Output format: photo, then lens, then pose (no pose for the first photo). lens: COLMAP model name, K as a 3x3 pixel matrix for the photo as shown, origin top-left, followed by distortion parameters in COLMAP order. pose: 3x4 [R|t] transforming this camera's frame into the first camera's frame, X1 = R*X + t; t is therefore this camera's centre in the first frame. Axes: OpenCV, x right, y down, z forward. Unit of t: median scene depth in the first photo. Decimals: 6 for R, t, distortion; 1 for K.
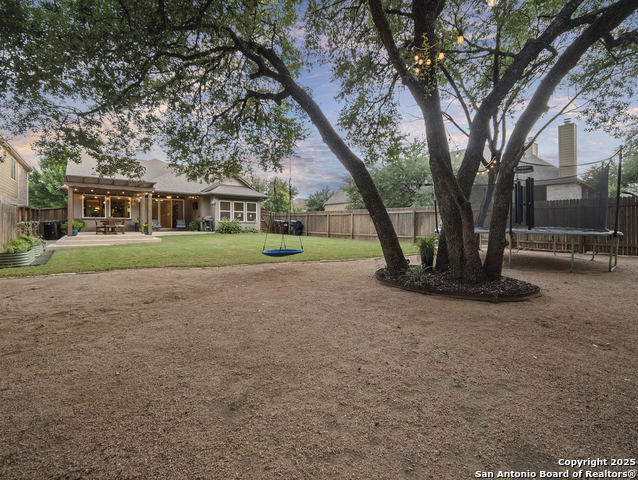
lens RADIAL K [[297.5, 0, 318.6], [0, 297.5, 227.5], [0, 0, 1]] dist [-0.000151, 0.000313]
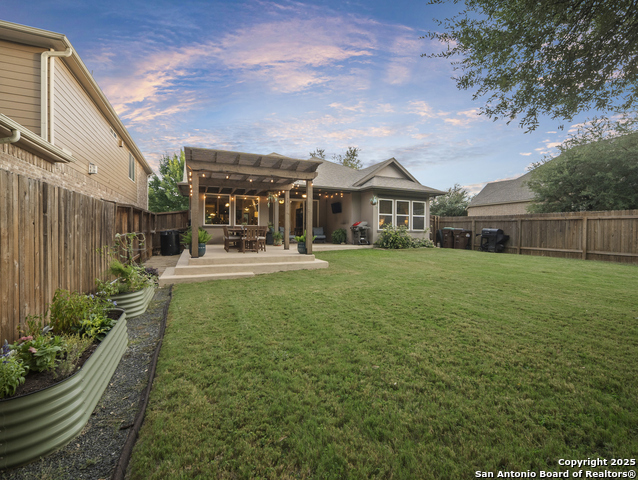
lens RADIAL K [[267.2, 0, 293.8], [0, 267.2, 234.4], [0, 0, 1]] dist [0.035204, 0.000083]
pose [[0.955046, 0.006590, -0.296385, -0.335936], [-0.005453, 0.999974, 0.004663, -0.012324], [0.296408, -0.002837, 0.955057, 0.376739]]
